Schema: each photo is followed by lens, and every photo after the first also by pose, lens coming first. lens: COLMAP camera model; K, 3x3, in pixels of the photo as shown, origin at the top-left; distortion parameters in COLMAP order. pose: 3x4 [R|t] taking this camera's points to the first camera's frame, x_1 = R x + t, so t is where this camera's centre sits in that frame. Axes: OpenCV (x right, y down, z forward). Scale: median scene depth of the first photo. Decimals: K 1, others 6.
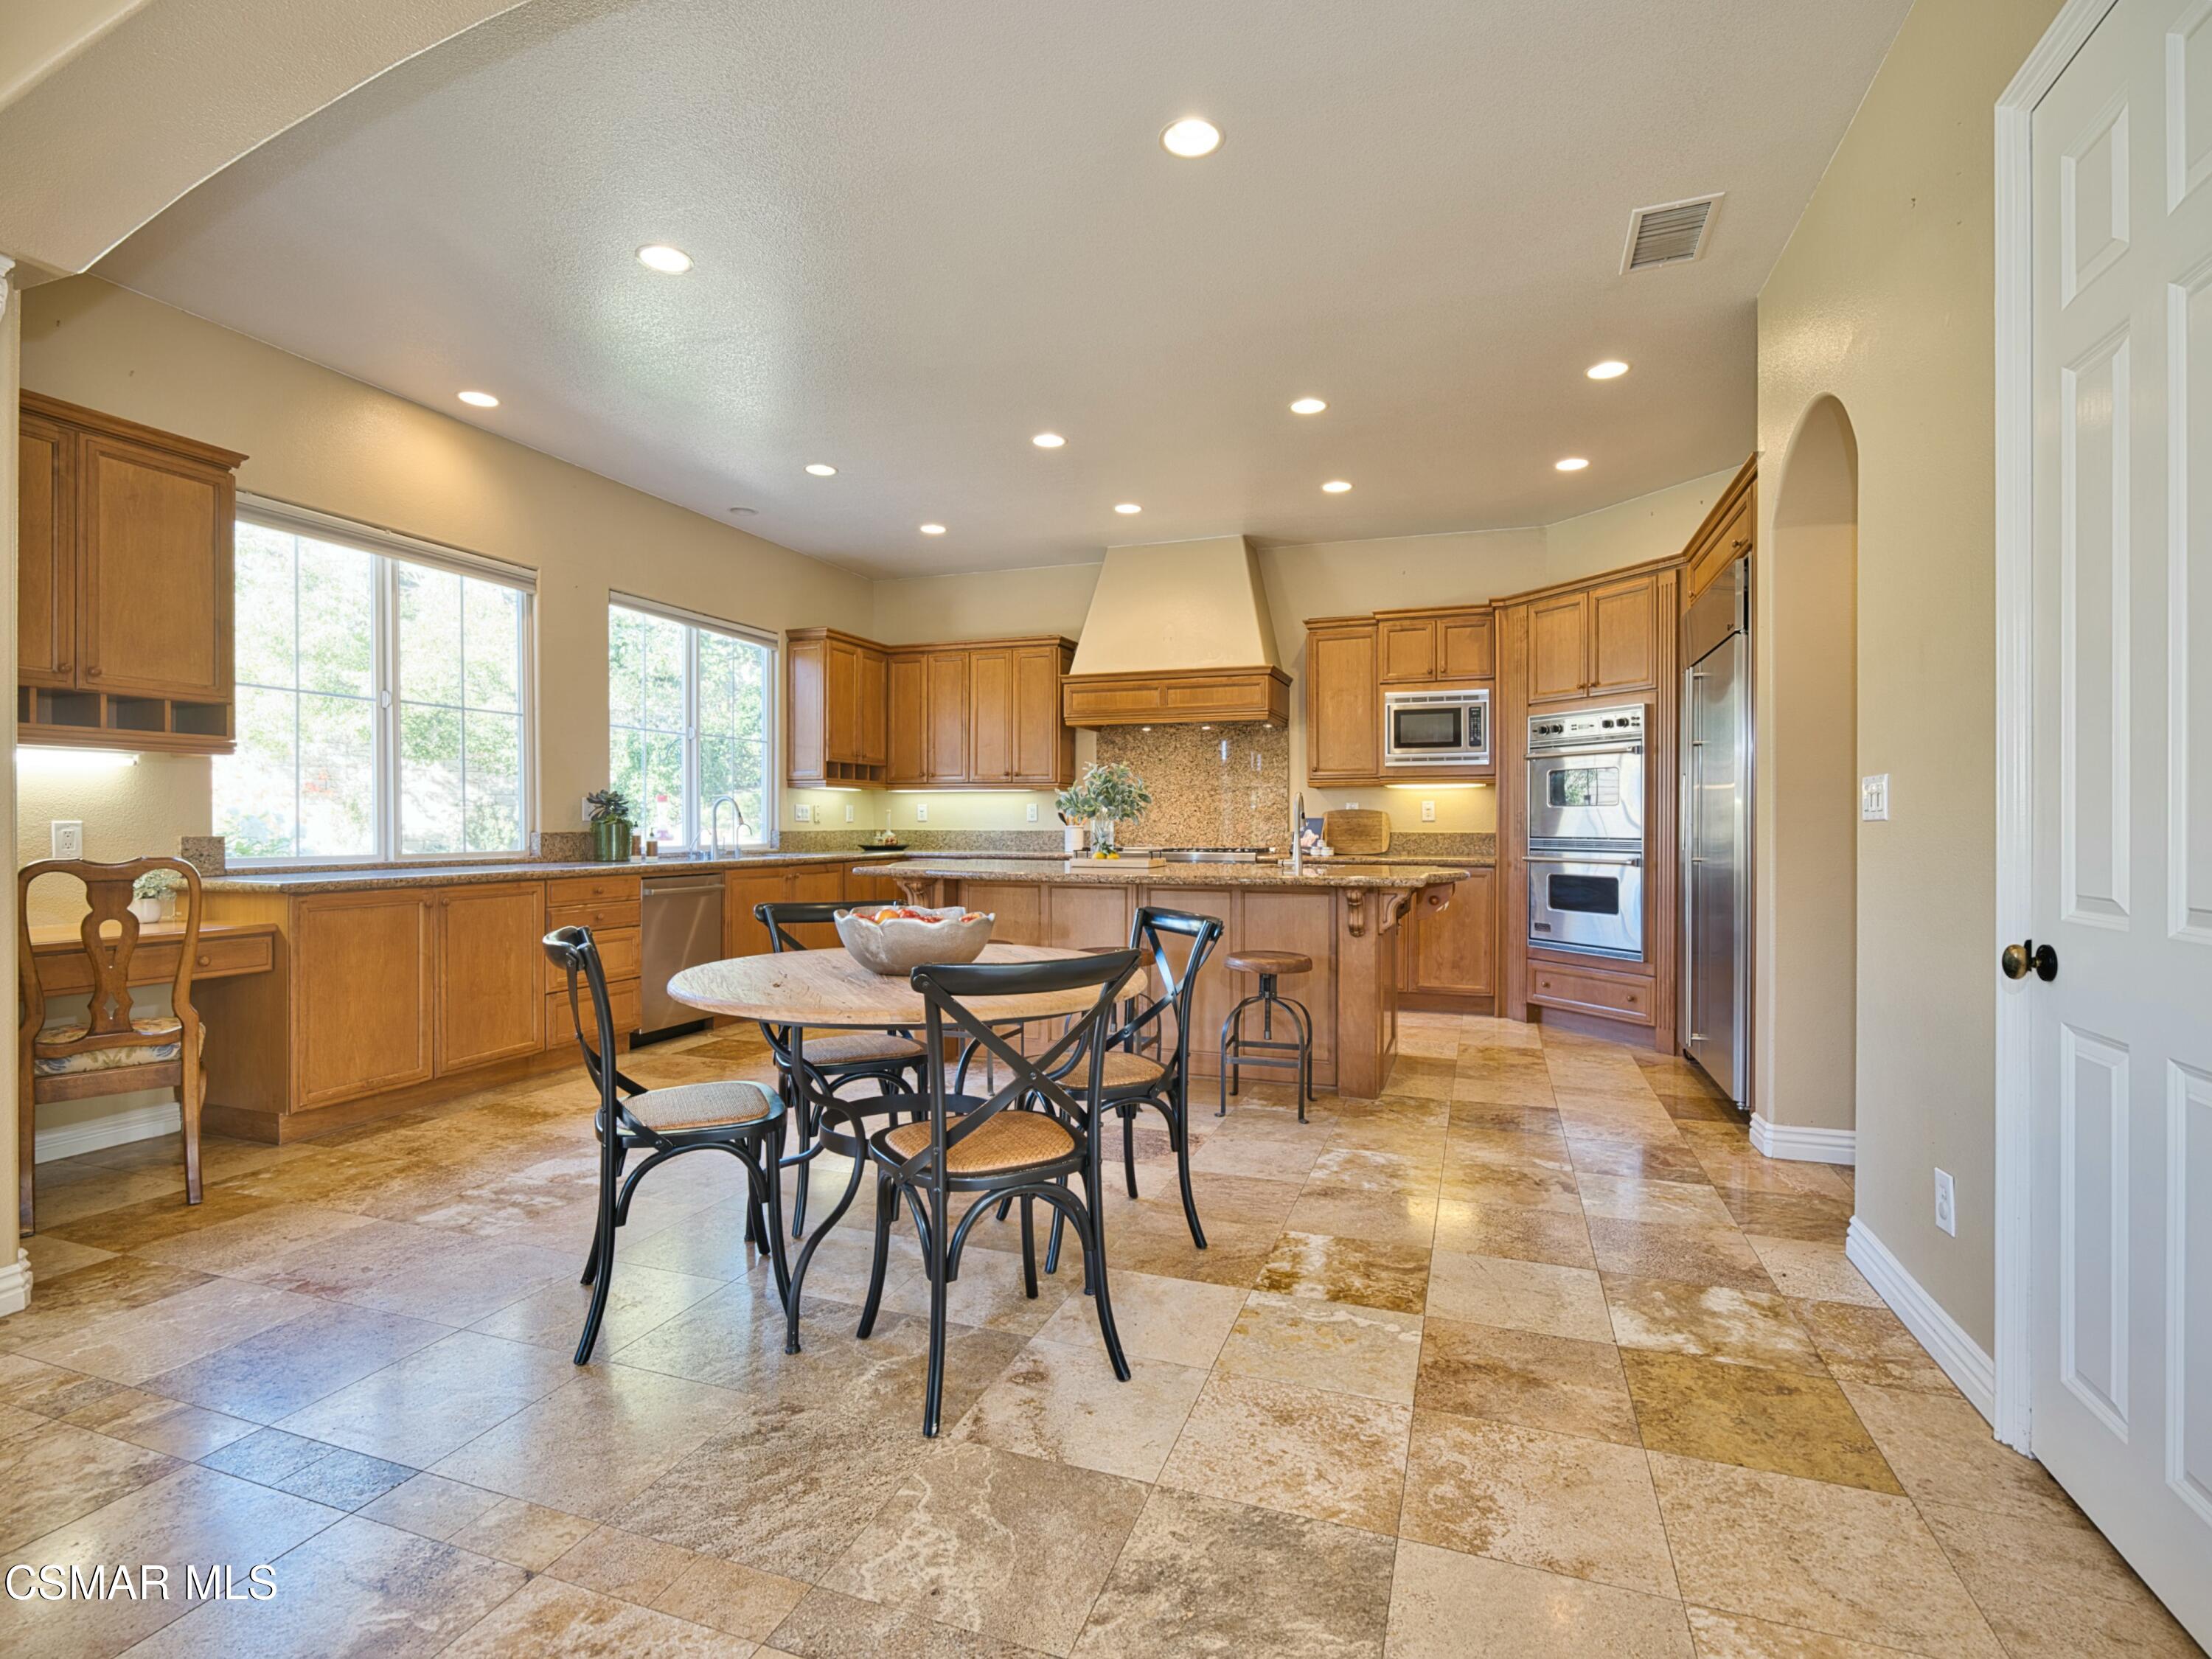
lens RADIAL K [[1051.9, 0, 1106.0], [0, 1051.9, 829.5], [0, 0, 1]] dist [-0.007855, 0.001636]
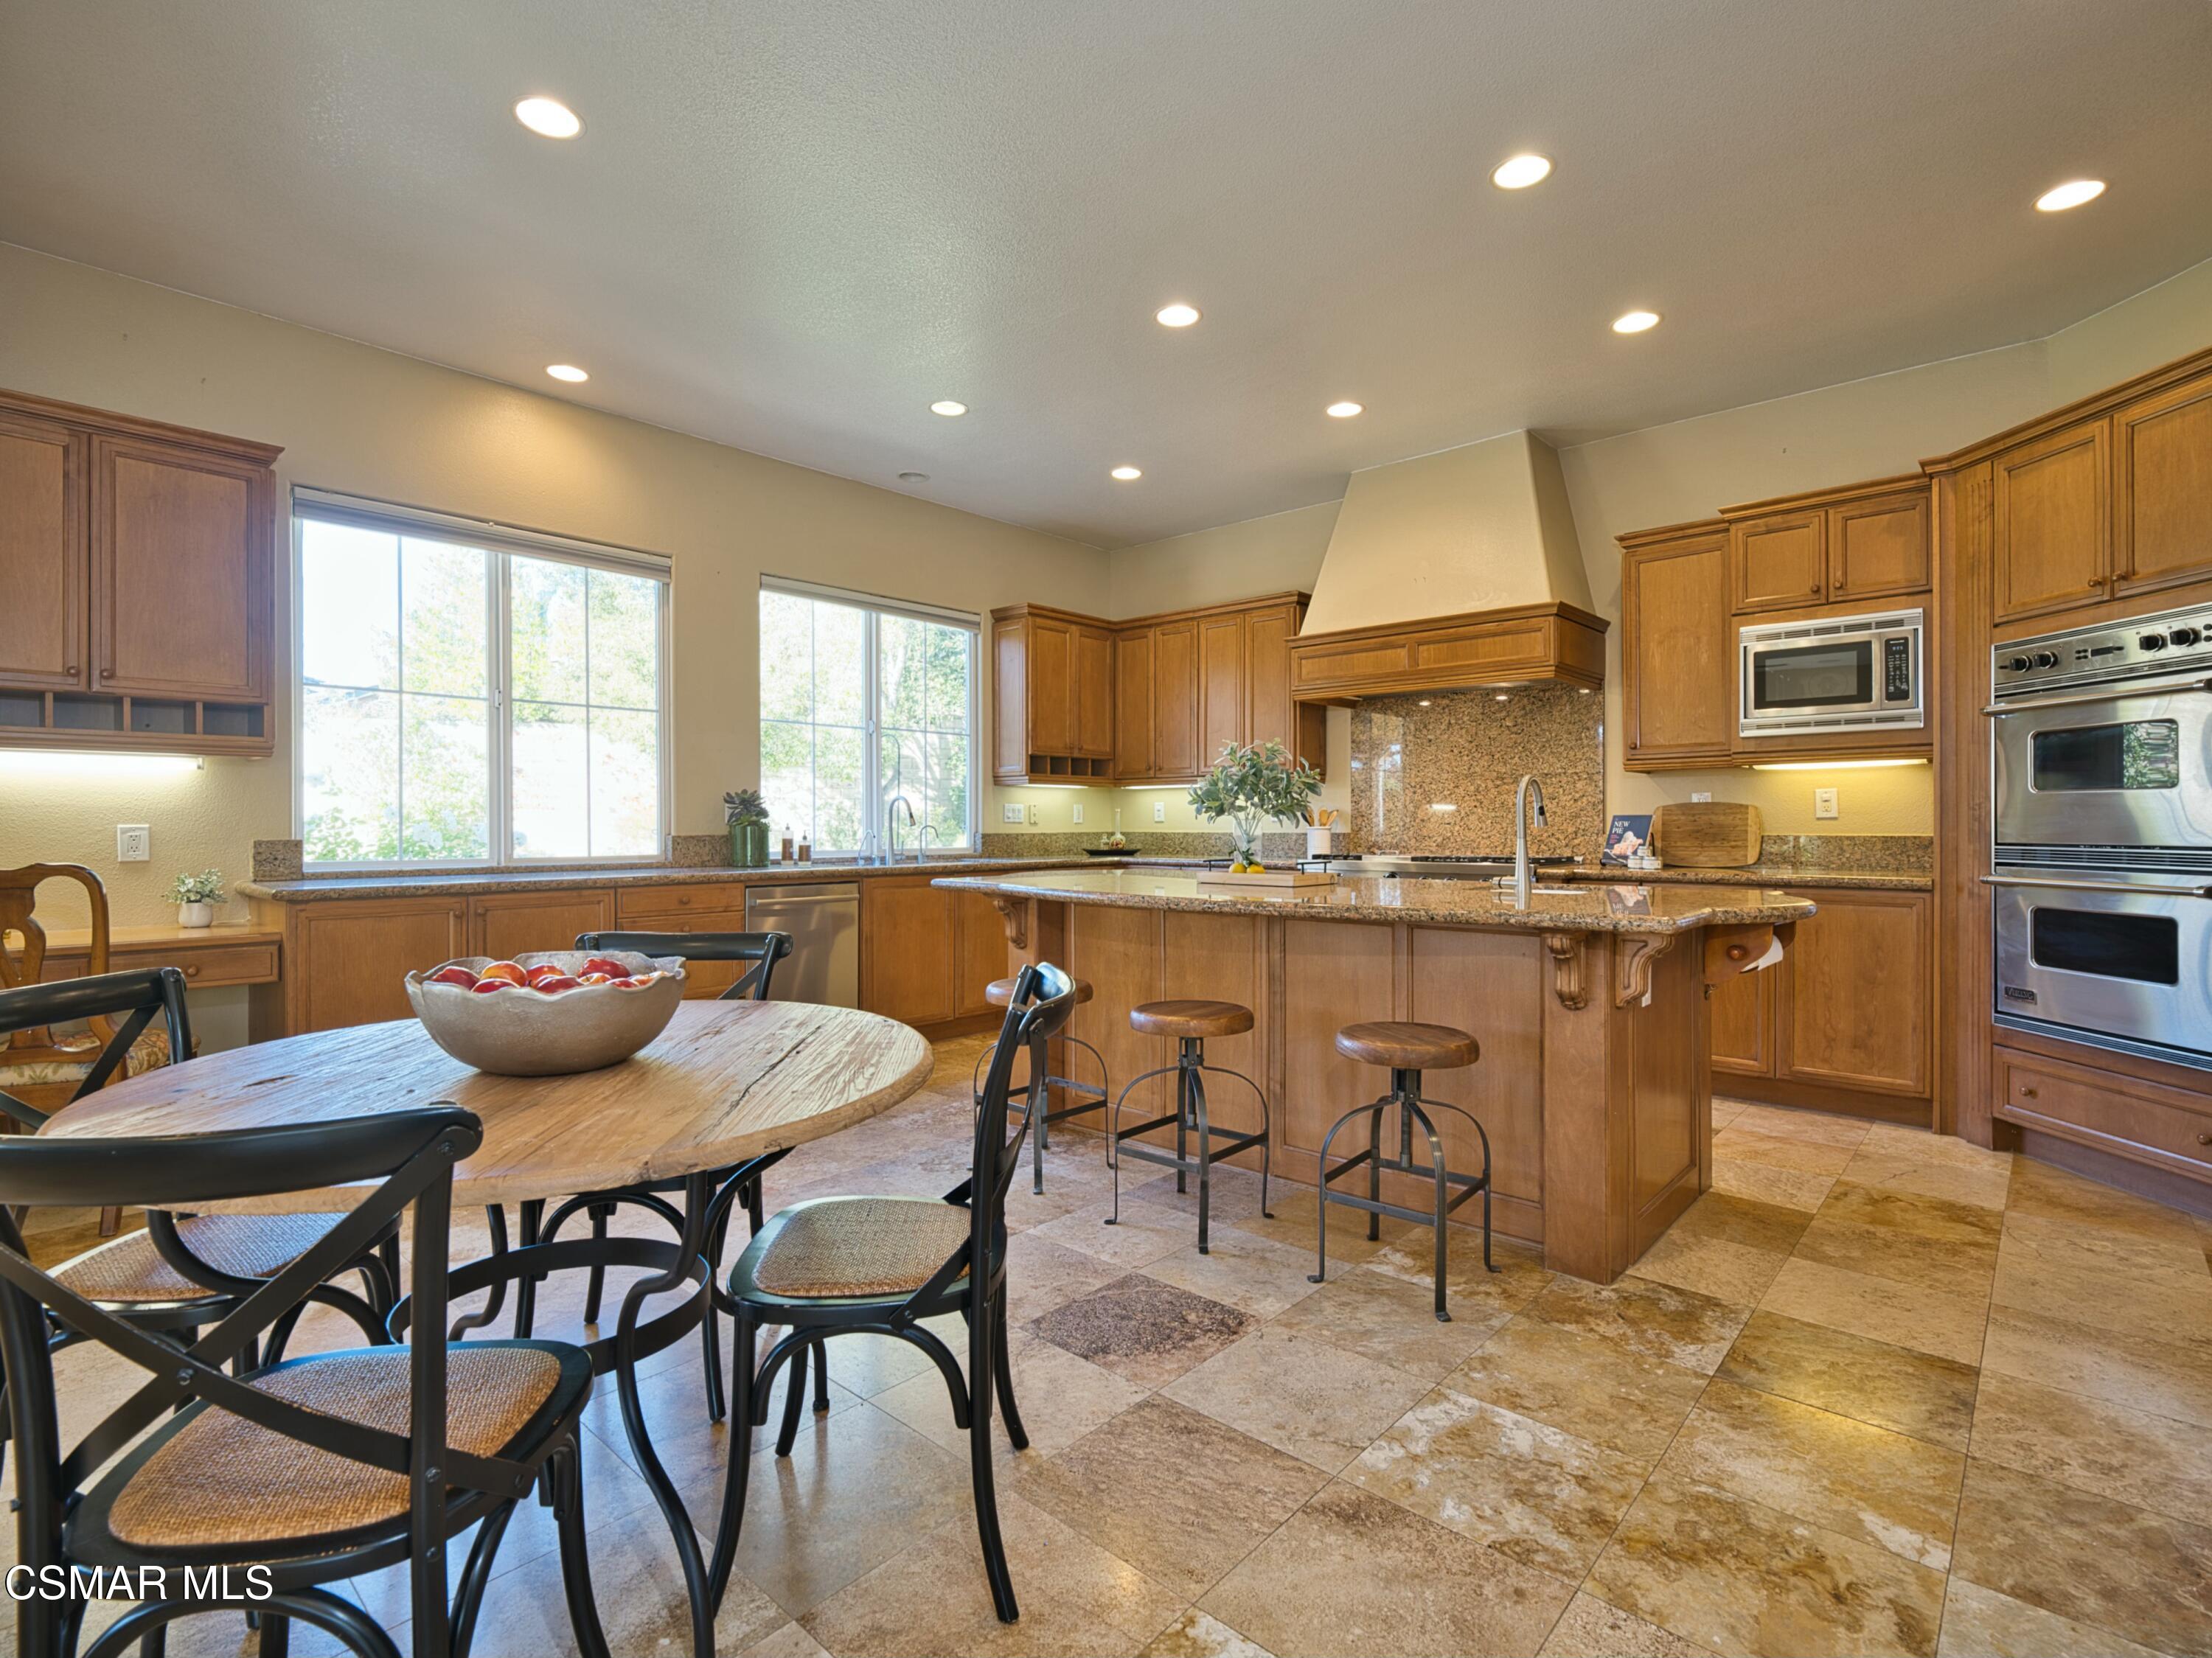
lens RADIAL K [[1050.3, 0, 1109.1], [0, 1050.3, 828.6], [0, 0, 1]] dist [-0.002607, 0.000518]
pose [[0.924560, -0.001737, -0.381032, 0.165189], [0.001052, 0.999997, -0.002007, -0.000948], [0.381035, 0.001455, 0.924560, 0.254156]]
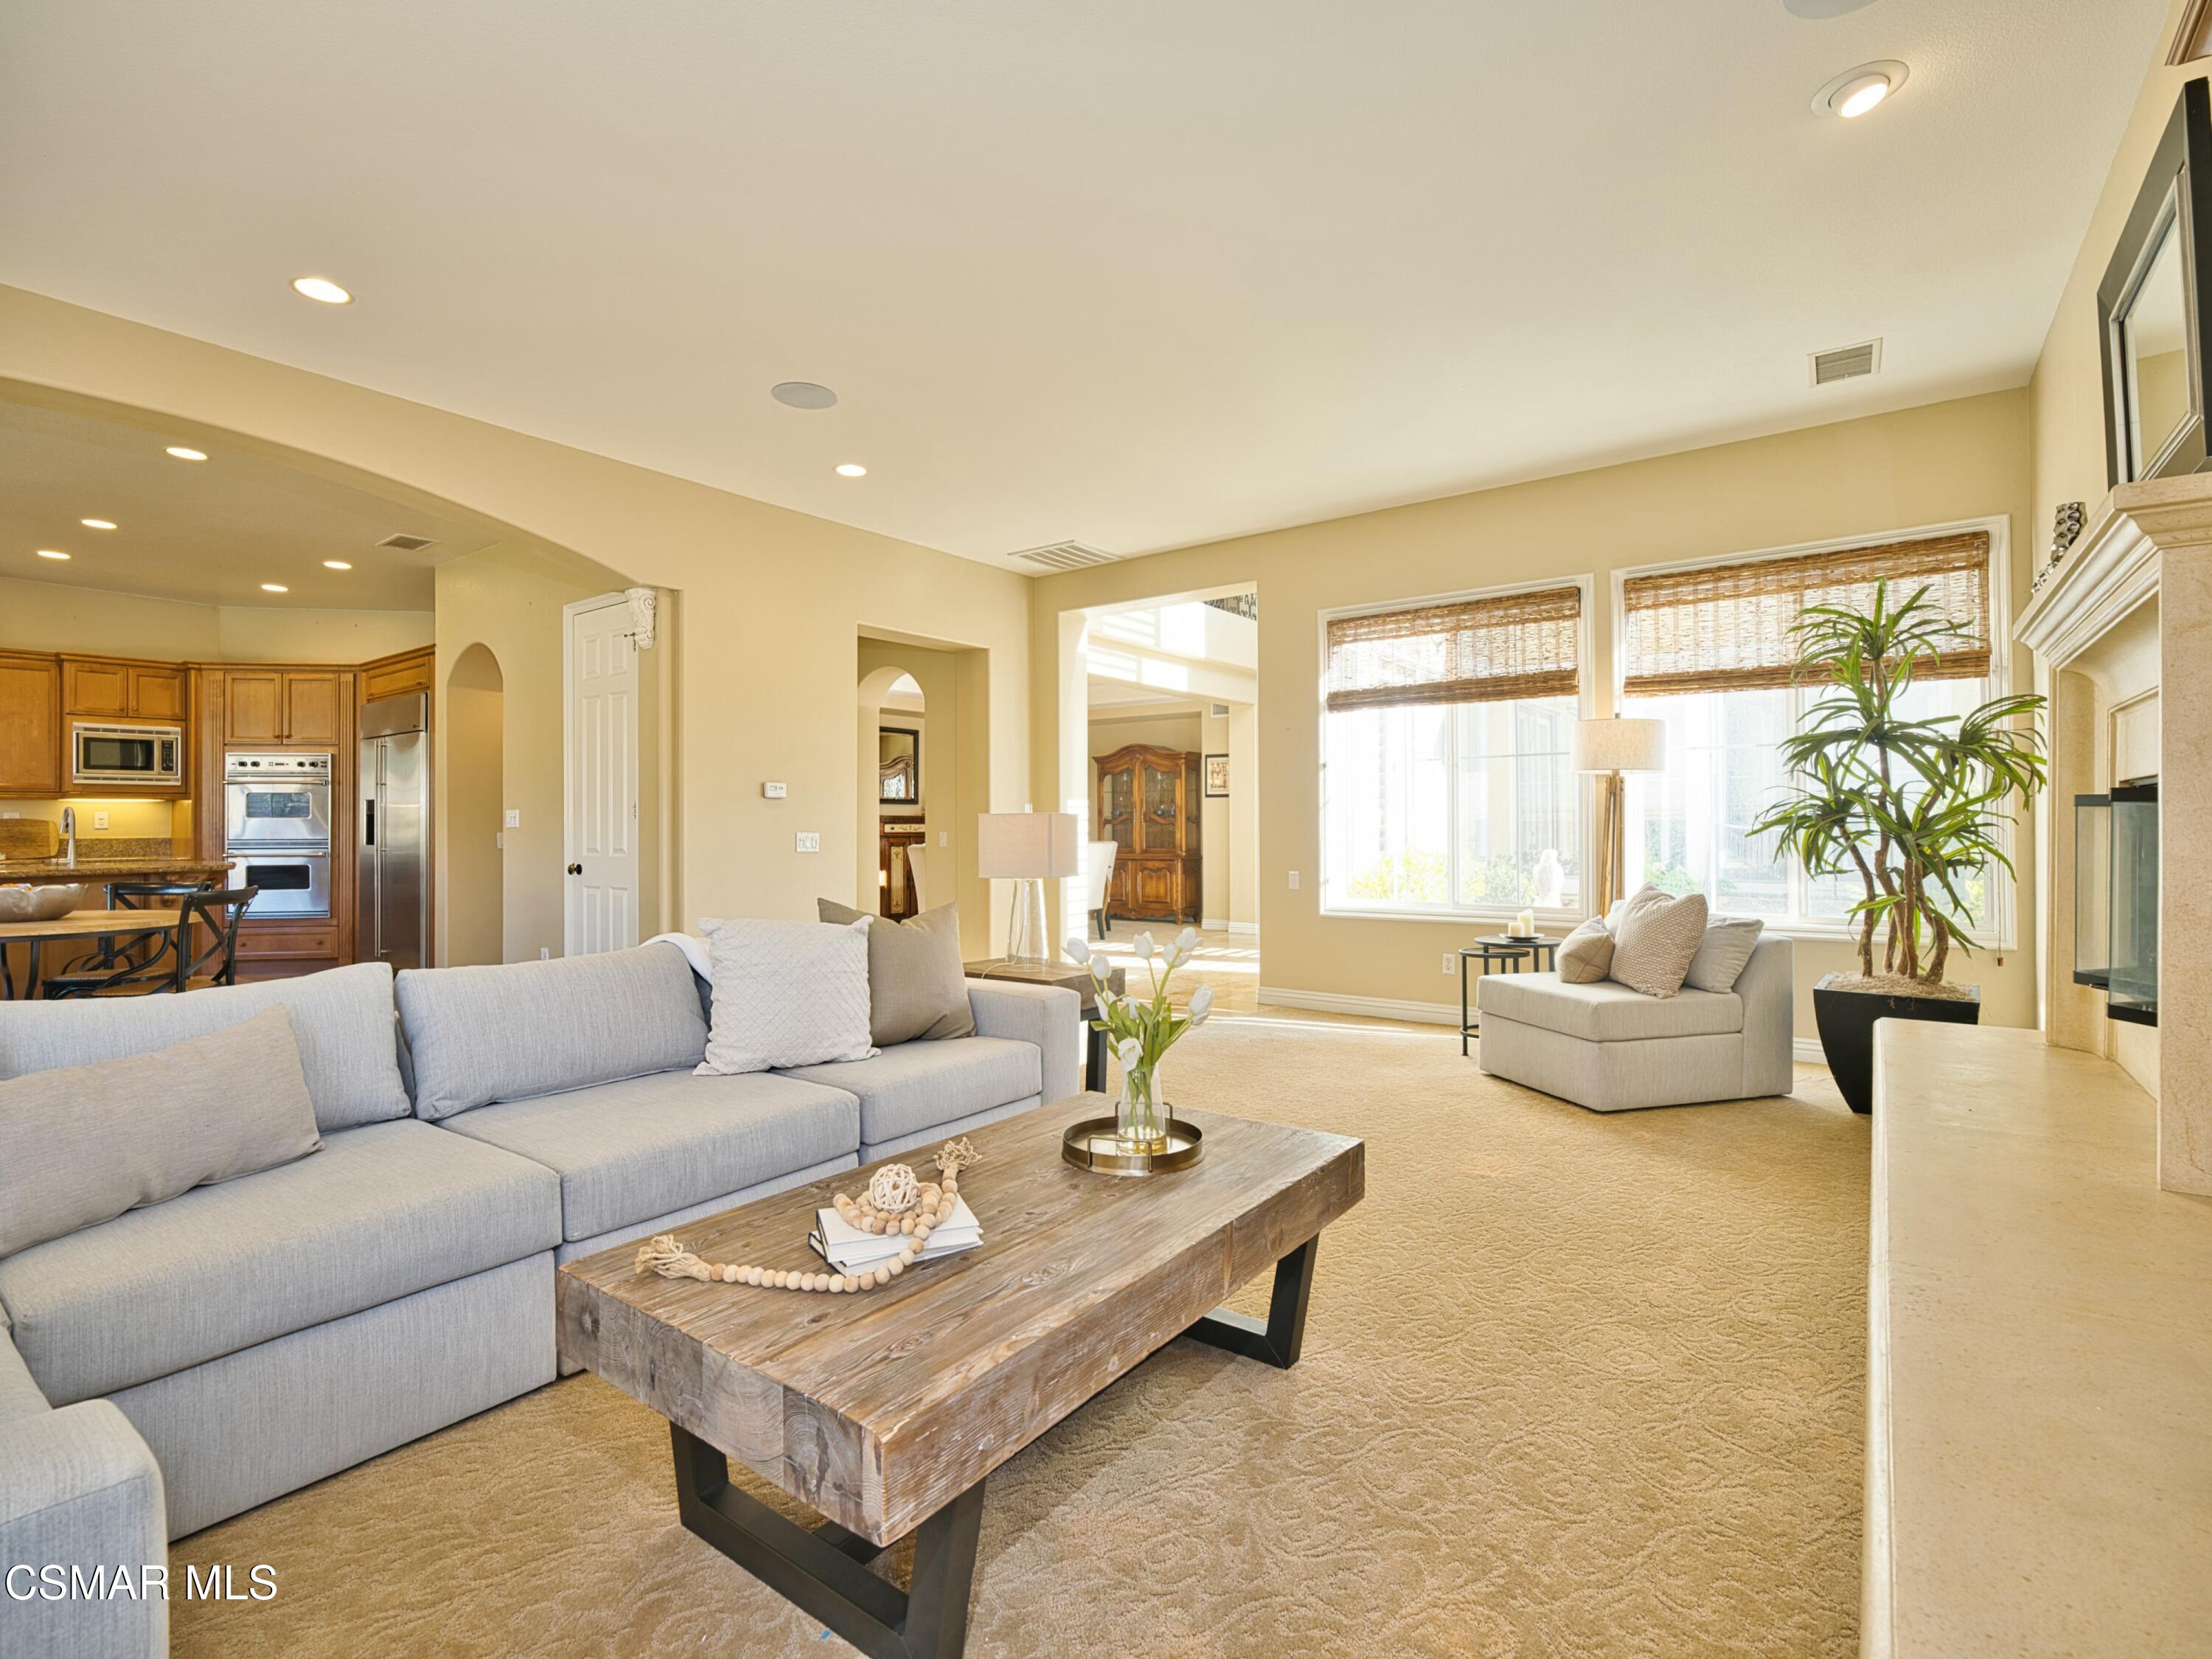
lens RADIAL K [[1031.0, 0, 1102.2], [0, 1031.0, 812.1], [0, 0, 1]] dist [-0.000364, 0.000598]
pose [[0.290147, 0.006165, 0.956962, -0.574631], [0.011684, 0.999882, -0.009984, -0.002199], [-0.956911, 0.014078, 0.290041, -0.508353]]
